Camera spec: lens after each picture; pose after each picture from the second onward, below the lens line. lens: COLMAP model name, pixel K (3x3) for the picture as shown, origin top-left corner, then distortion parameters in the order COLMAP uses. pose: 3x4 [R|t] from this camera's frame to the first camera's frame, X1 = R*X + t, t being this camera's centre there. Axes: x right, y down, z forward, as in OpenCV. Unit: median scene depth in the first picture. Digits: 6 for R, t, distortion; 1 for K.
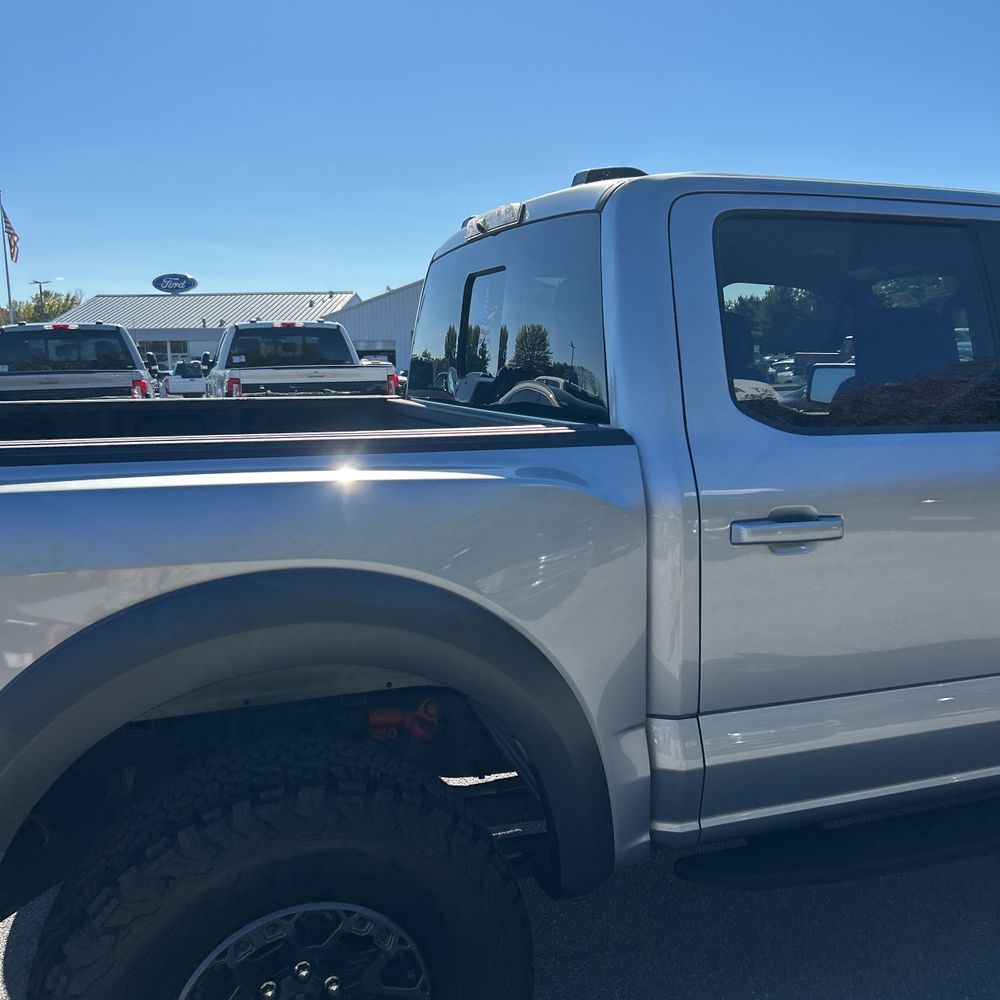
lens RADIAL K [[1020.5, 0, 500.0], [0, 1020.5, 500.0], [0, 0, 1]] dist [0.092607, -0.139120]
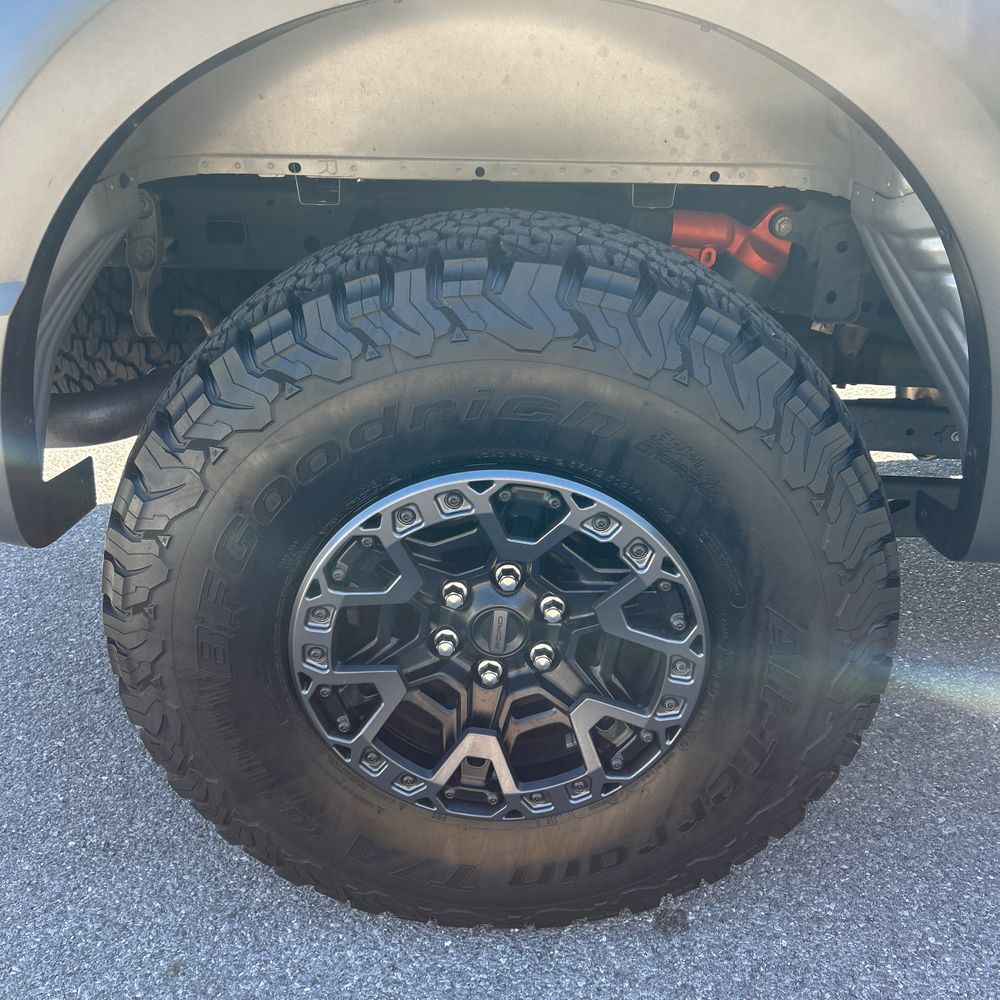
lens RADIAL K [[1020.5, 0, 500.0], [0, 1020.5, 500.0], [0, 0, 1]] dist [0.092607, -0.139120]
pose [[0.937895, 0.178467, -0.297493, -0.018805], [-0.082490, 0.947660, 0.308442, 0.225240], [0.336969, -0.264746, 0.903527, 0.463385]]
